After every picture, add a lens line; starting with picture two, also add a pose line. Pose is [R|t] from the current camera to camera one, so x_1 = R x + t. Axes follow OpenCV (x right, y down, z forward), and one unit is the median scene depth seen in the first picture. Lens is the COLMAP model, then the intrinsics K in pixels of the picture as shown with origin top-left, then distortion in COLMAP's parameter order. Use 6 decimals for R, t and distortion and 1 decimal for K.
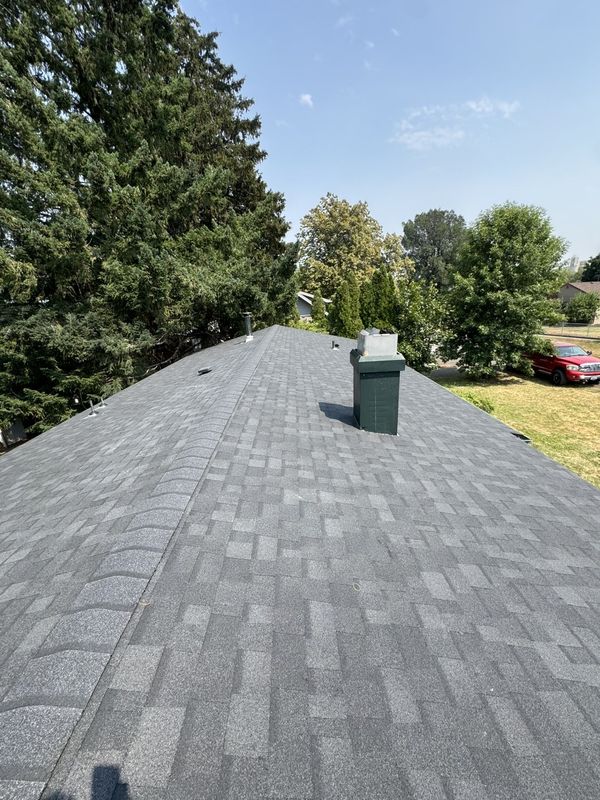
lens RADIAL K [[318.5, 0, 300.0], [0, 318.5, 400.0], [0, 0, 1]] dist [-0.001279, 0.000039]
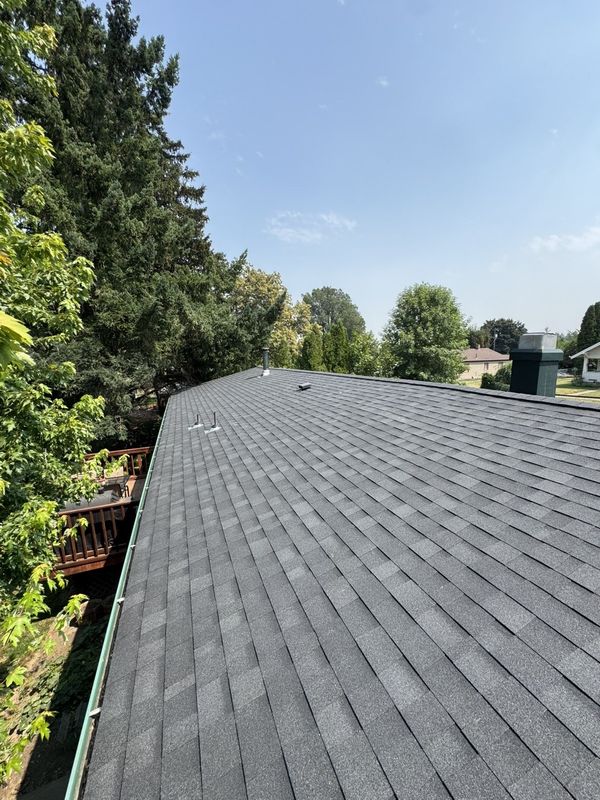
lens RADIAL K [[318.5, 0, 300.0], [0, 318.5, 400.0], [0, 0, 1]] dist [-0.001279, 0.000039]
pose [[0.946709, -0.005439, 0.322043, -0.176384], [0.063446, 0.983416, -0.169902, 0.033768], [-0.315779, 0.181280, 0.931355, 0.012586]]
